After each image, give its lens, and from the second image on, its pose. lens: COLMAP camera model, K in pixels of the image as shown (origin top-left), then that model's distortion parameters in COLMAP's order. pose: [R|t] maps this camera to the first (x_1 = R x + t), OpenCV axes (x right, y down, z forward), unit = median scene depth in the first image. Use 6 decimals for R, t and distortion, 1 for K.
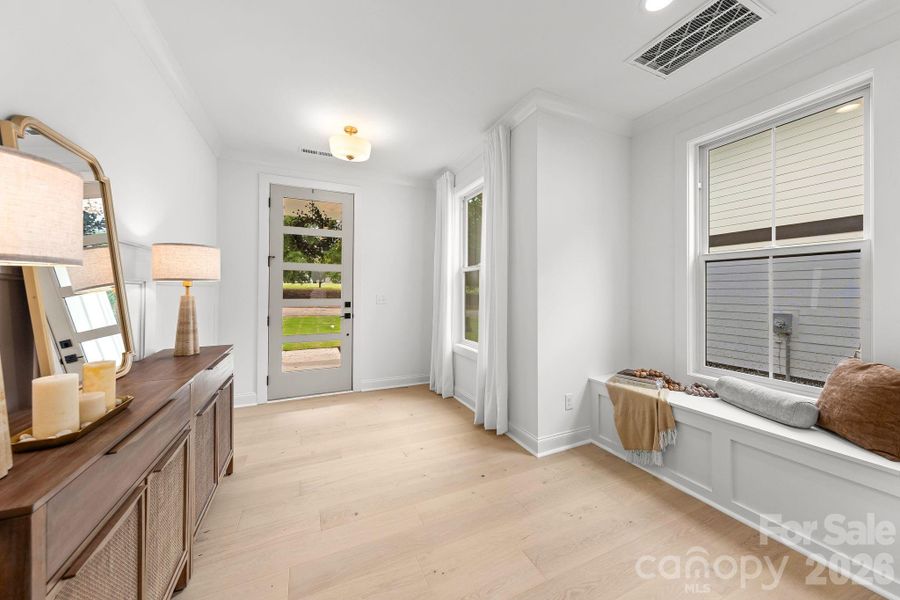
lens RADIAL K [[309.2, 0, 450.8], [0, 309.2, 298.0], [0, 0, 1]] dist [0.001443, 0.000078]
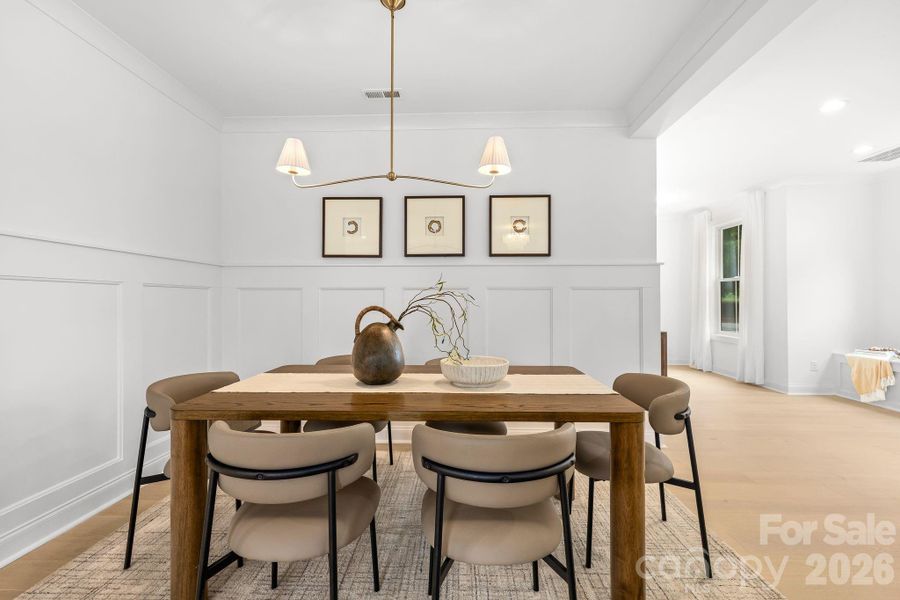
lens RADIAL K [[379.7, 0, 450.0], [0, 379.7, 300.0], [0, 0, 1]] dist [0.001476, 0.000123]
pose [[0.890032, -0.000420, -0.455898, -0.342814], [-0.007046, 0.999867, -0.014675, 0.038323], [0.455844, 0.016274, 0.889911, -1.396457]]
